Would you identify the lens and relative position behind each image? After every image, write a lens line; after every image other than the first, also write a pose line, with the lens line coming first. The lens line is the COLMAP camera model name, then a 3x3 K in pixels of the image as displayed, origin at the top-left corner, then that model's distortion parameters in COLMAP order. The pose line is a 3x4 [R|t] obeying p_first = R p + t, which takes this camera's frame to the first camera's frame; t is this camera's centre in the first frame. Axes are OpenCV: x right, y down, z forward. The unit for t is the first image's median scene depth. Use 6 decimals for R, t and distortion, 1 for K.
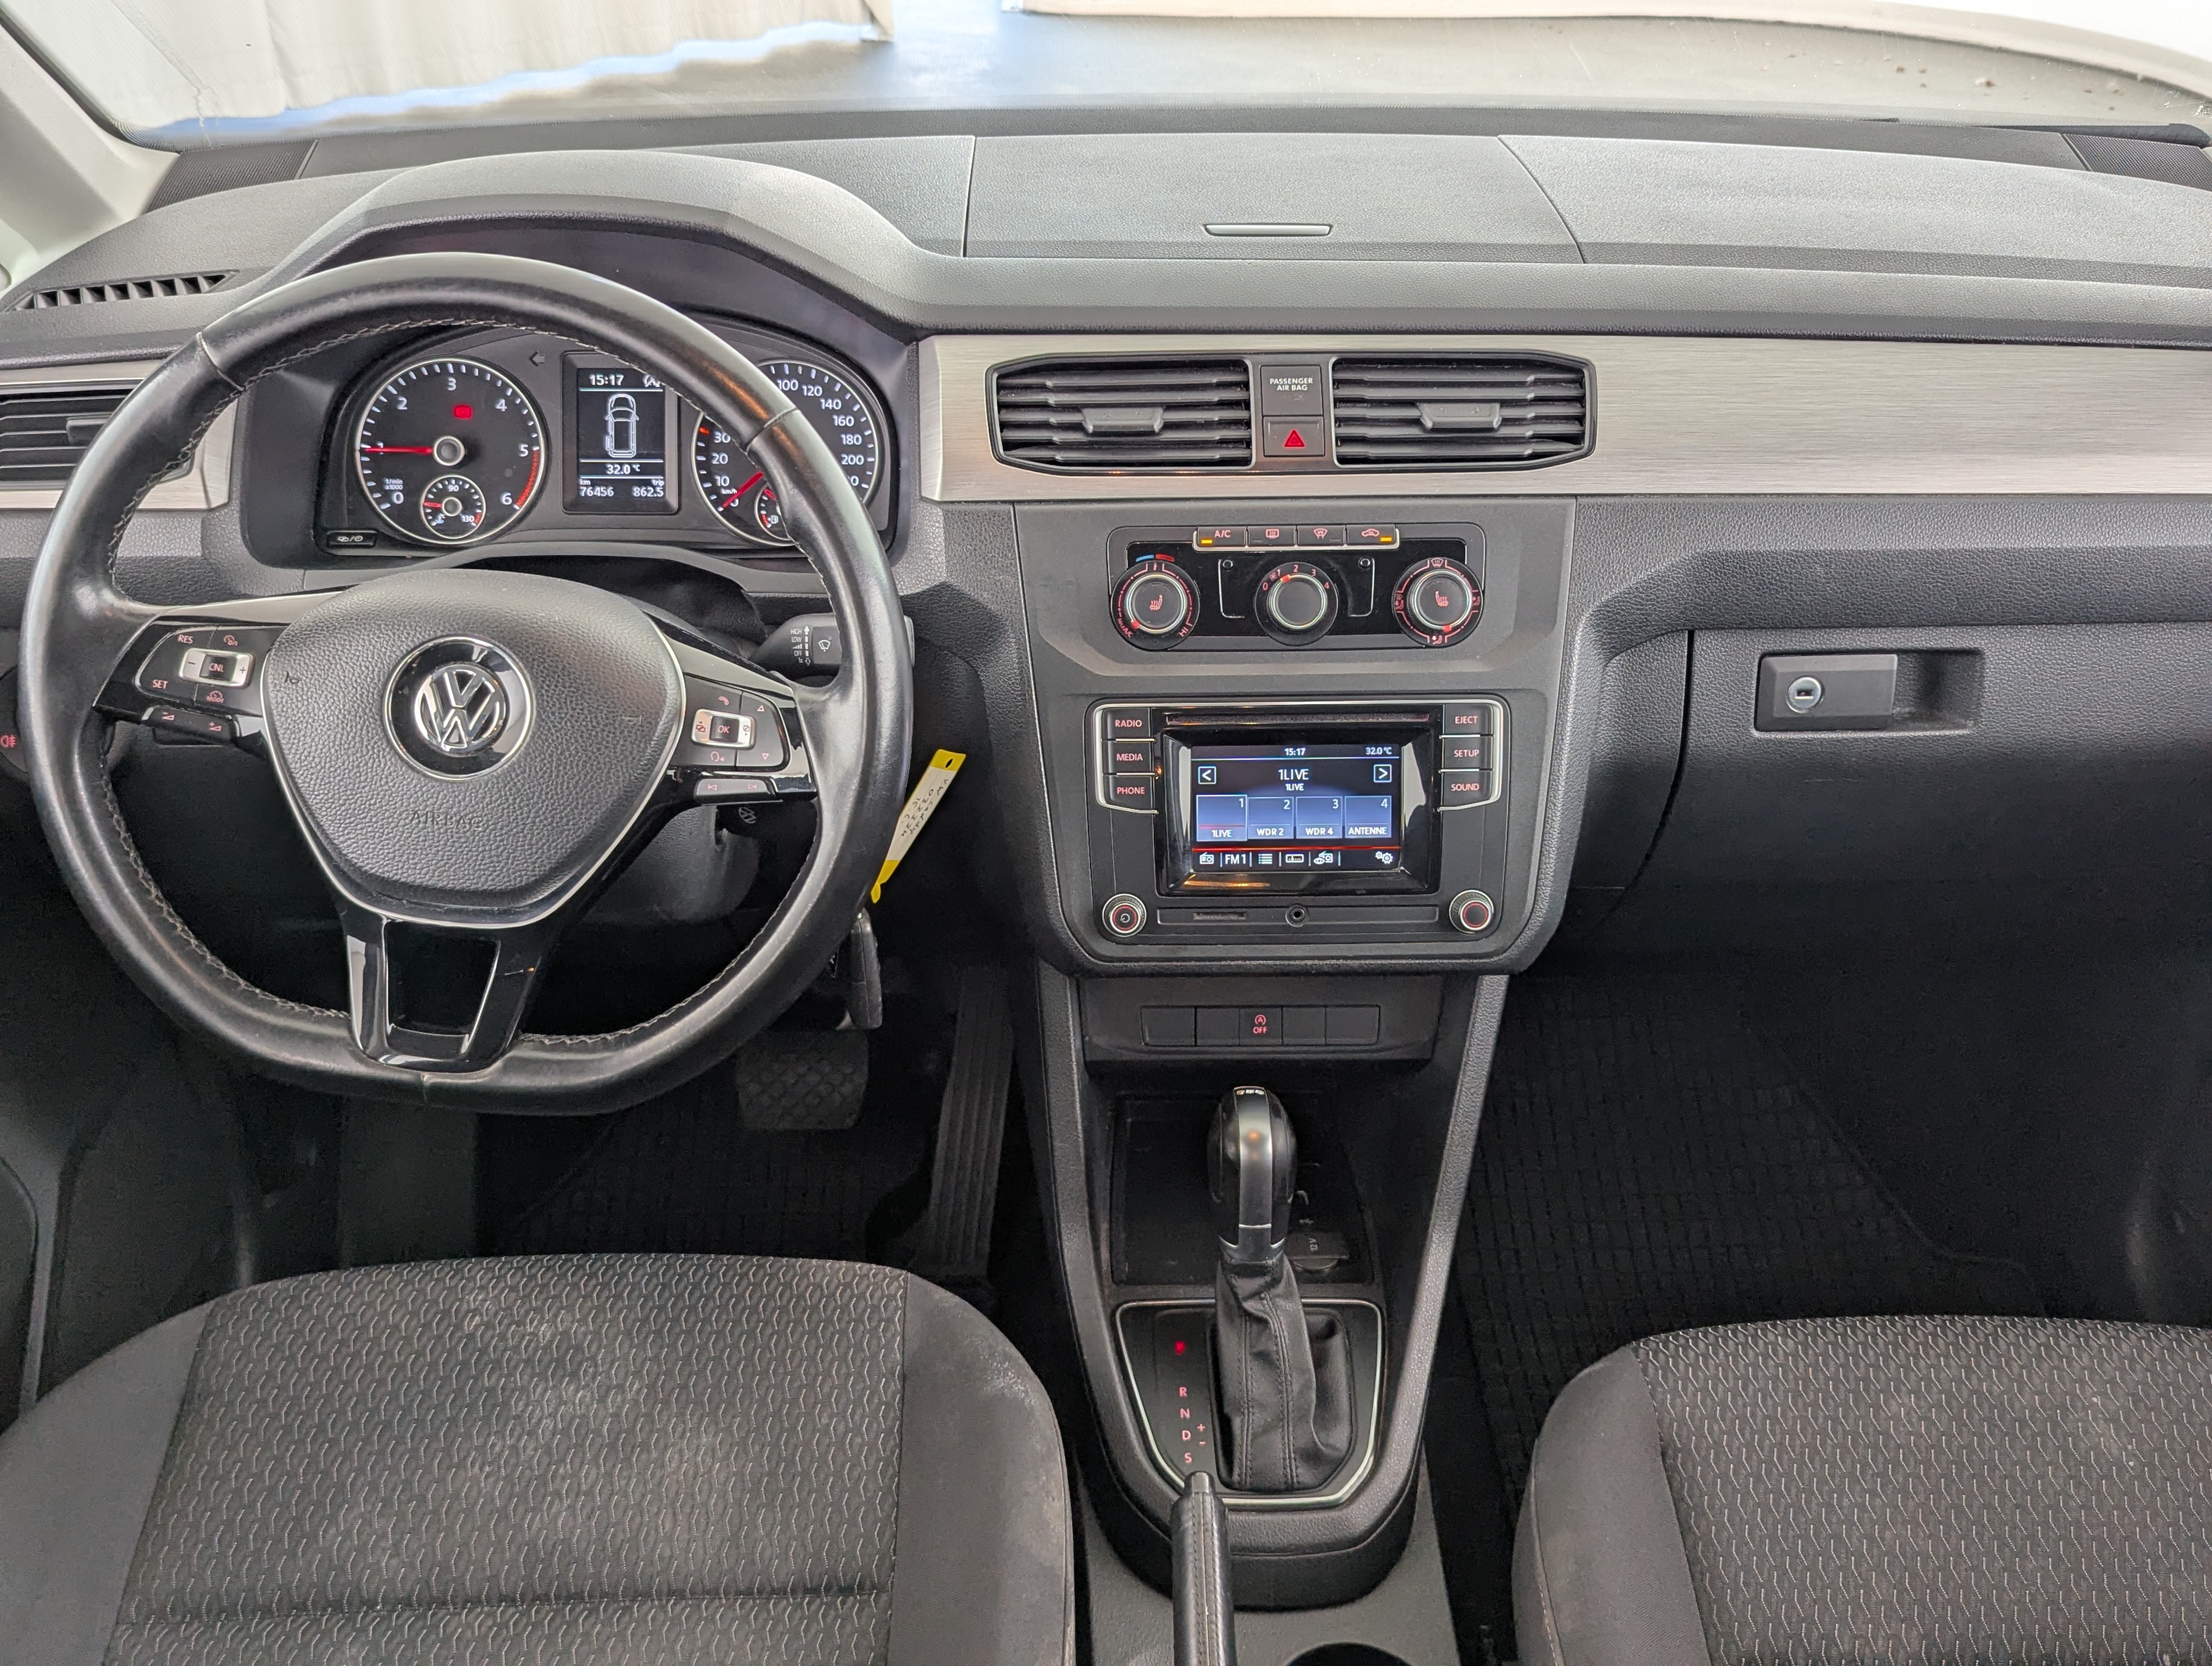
lens RADIAL K [[2041.0, 0, 1106.0], [0, 2041.0, 833.0], [0, 0, 1]] dist [0.009144, -0.001605]
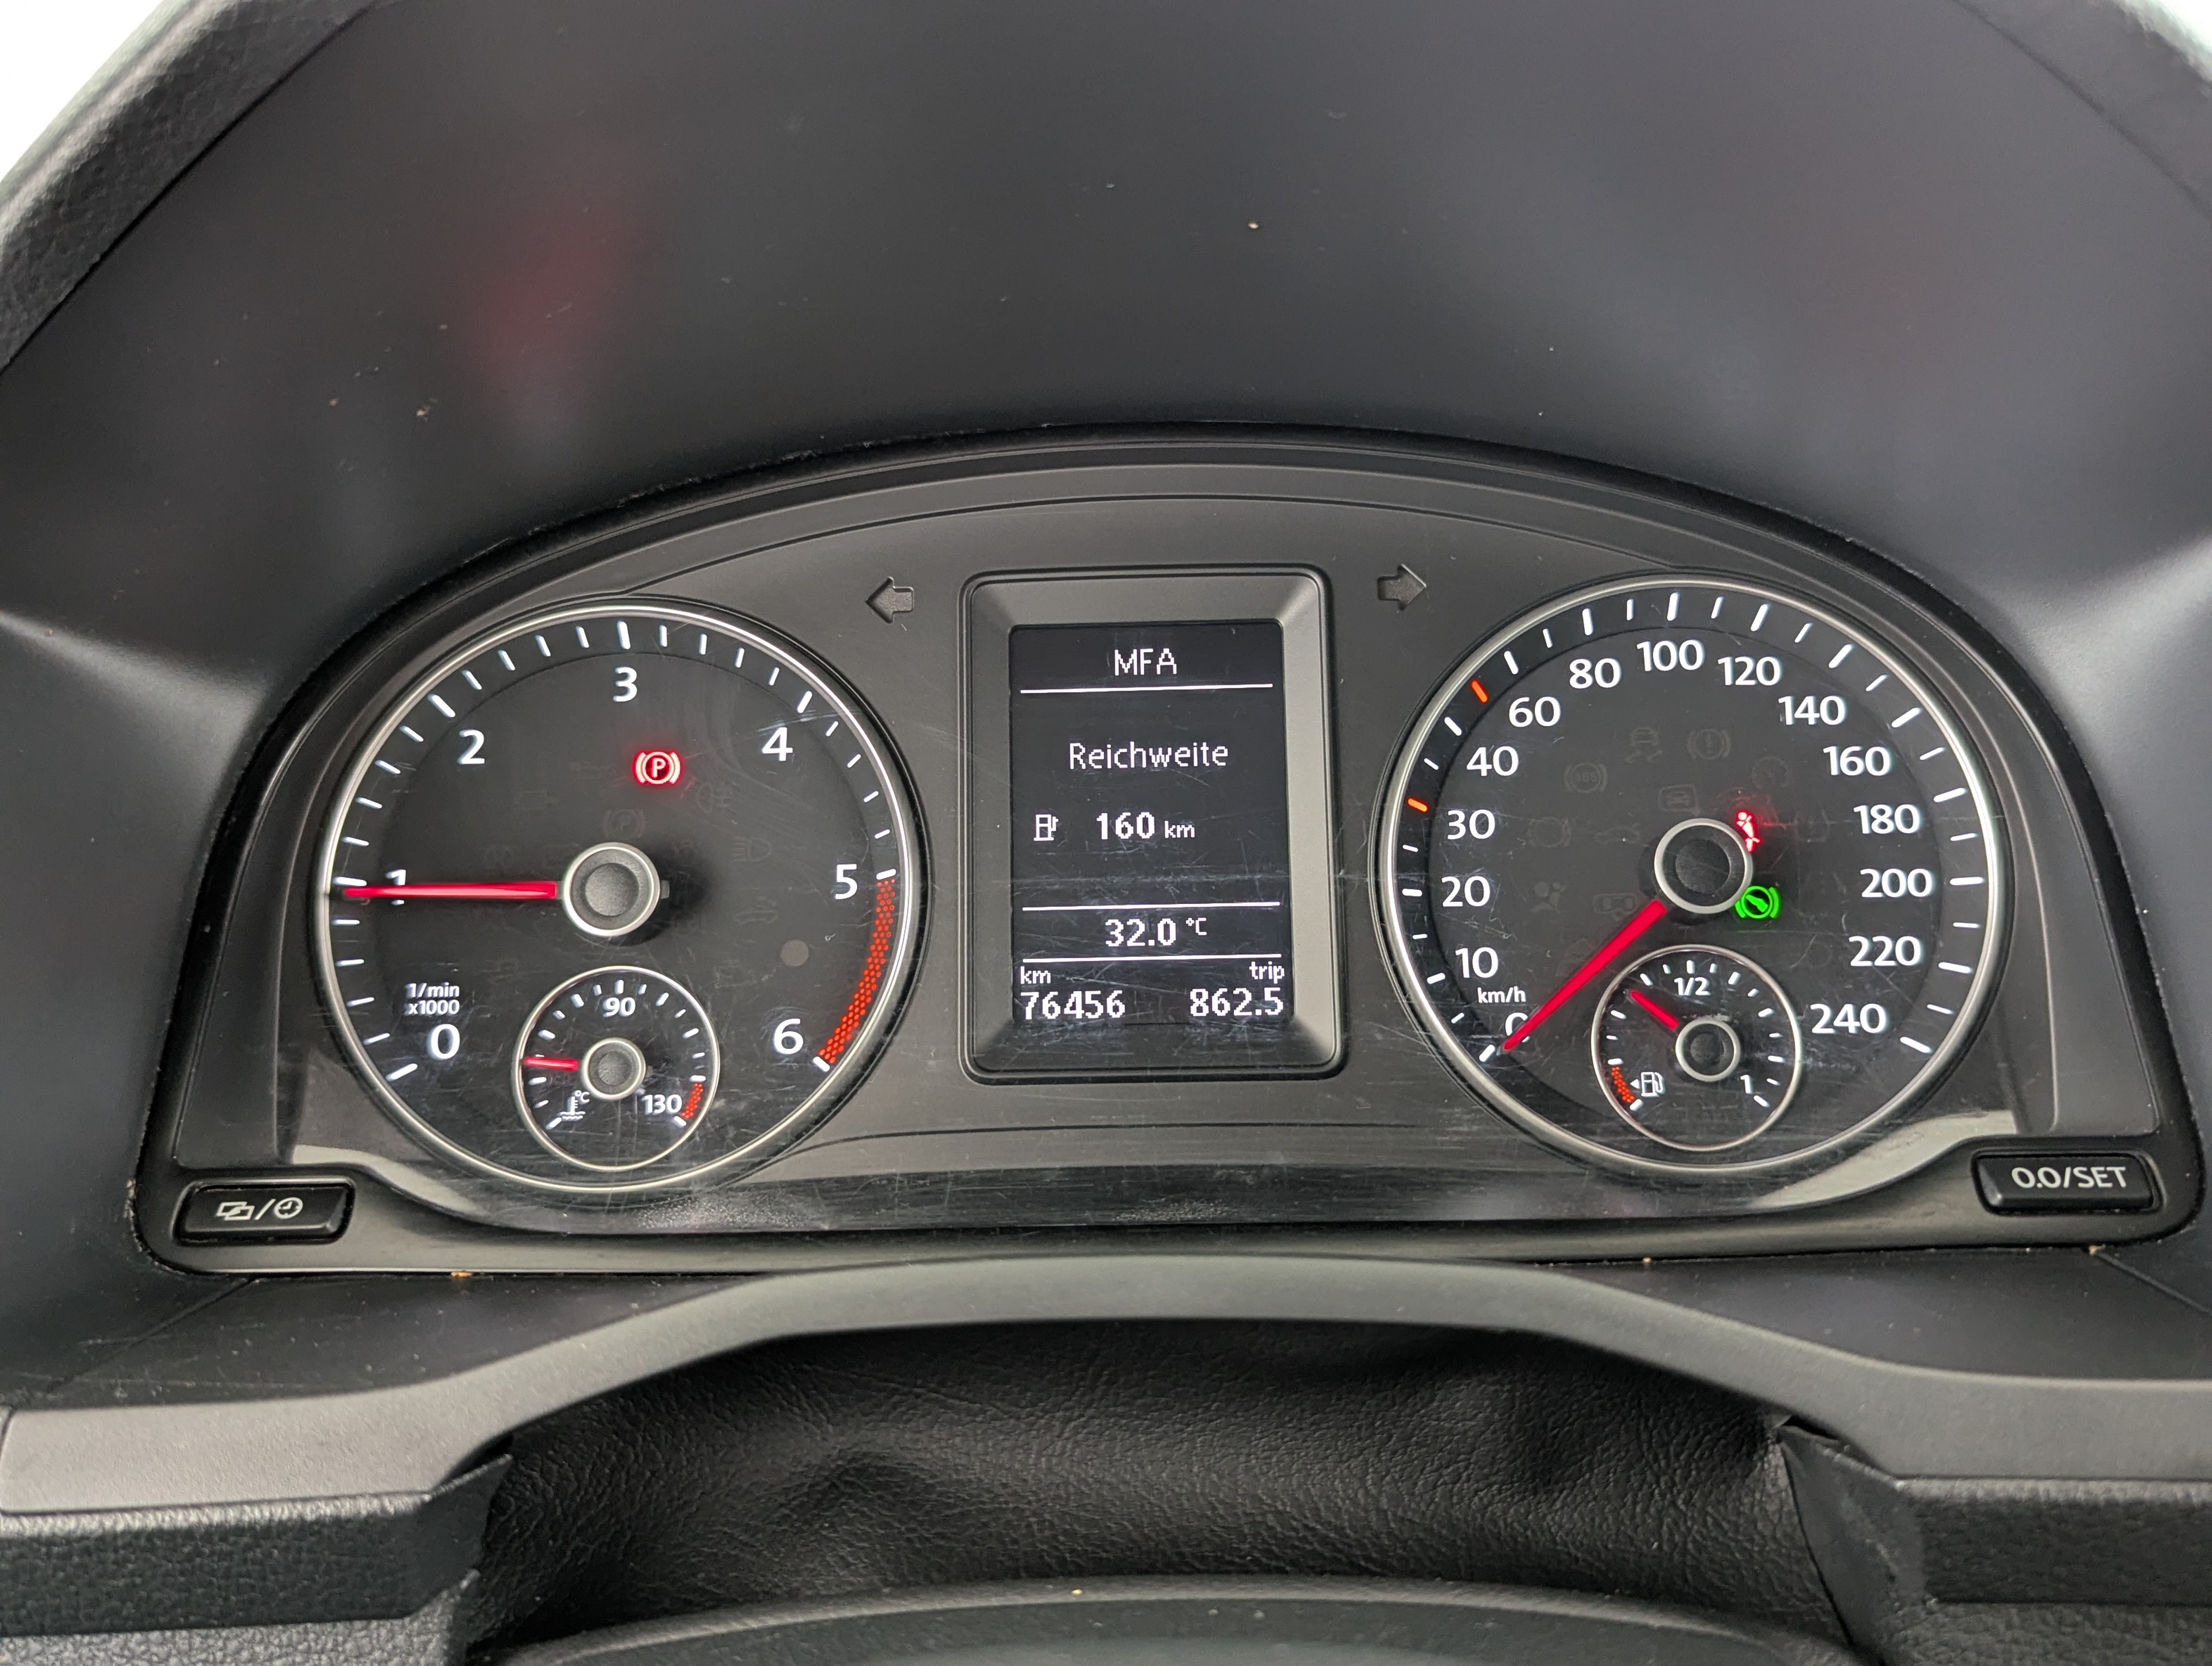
lens RADIAL K [[2041.0, 0, 1106.0], [0, 2041.0, 833.0], [0, 0, 1]] dist [0.009144, -0.001605]
pose [[0.998170, -0.026251, -0.054478, -0.251502], [0.015270, 0.981089, -0.192956, -0.147387], [0.058513, 0.191771, 0.979694, 0.766026]]
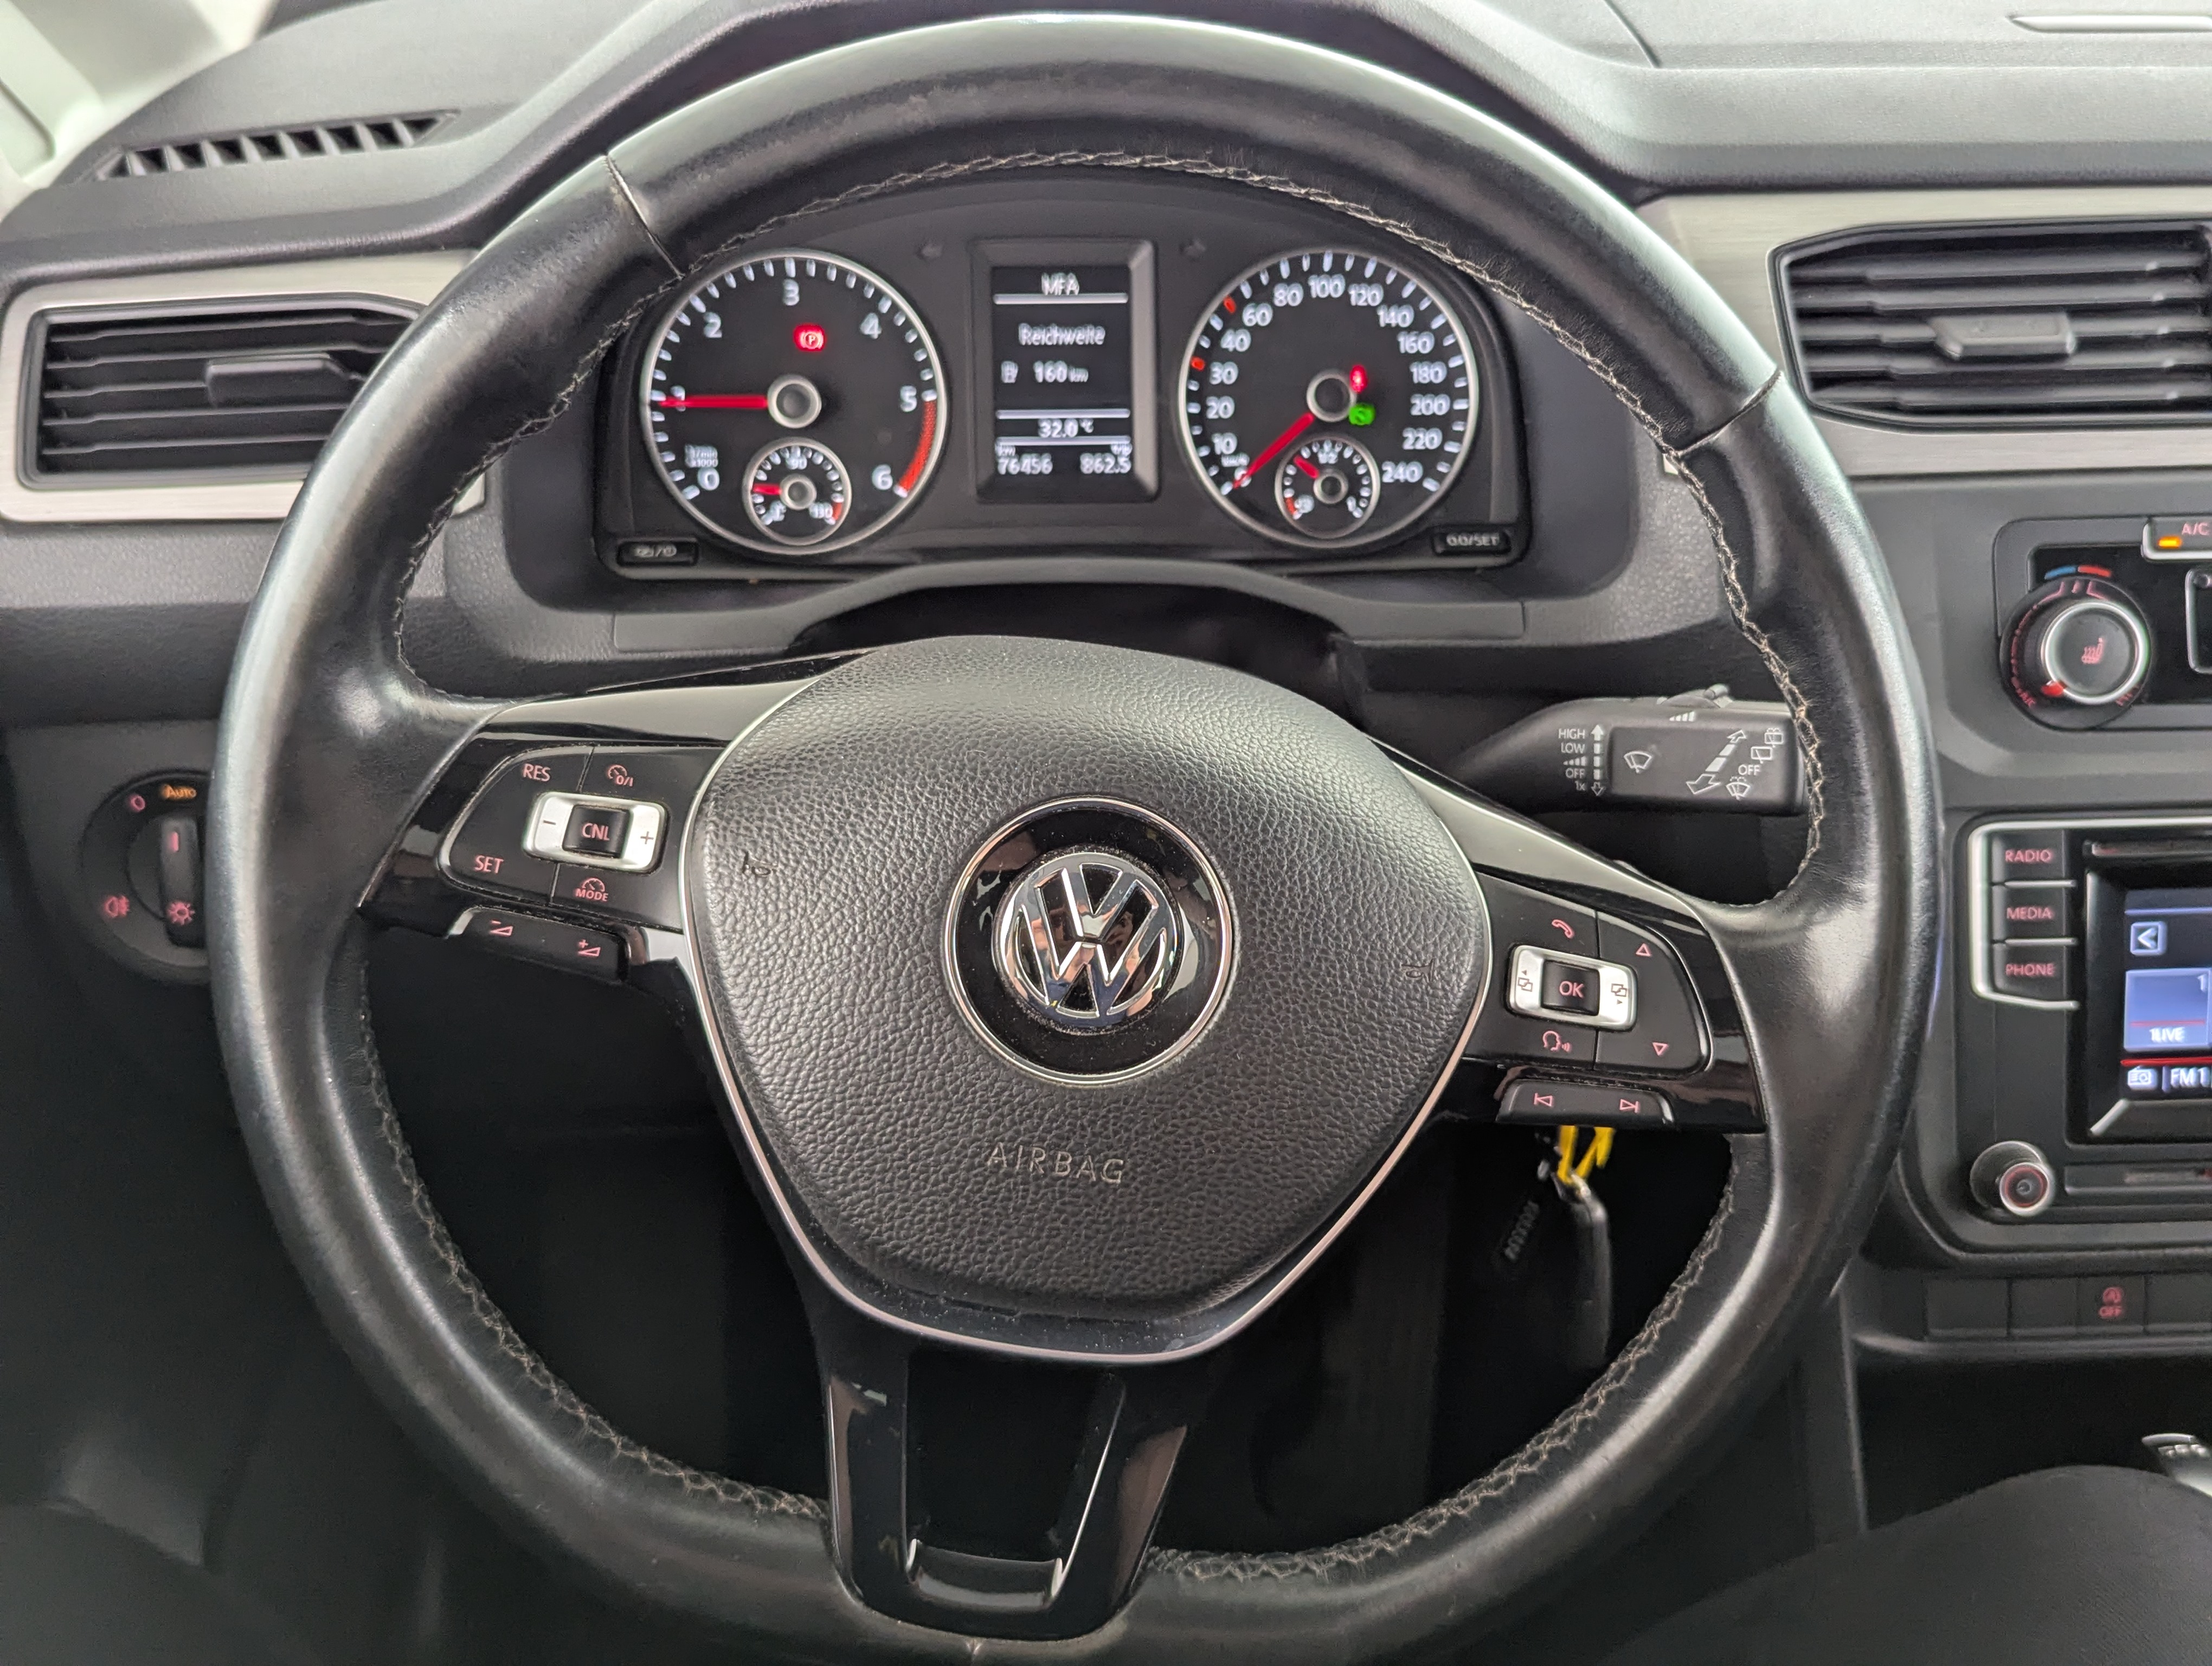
lens RADIAL K [[2084.8, 0, 1106.0], [0, 2084.8, 833.0], [0, 0, 1]] dist [0.019288, -0.012332]
pose [[0.999866, -0.015908, 0.003782, -0.253447], [0.015760, 0.999215, 0.036343, -0.085345], [-0.004357, -0.036279, 0.999332, 0.395485]]
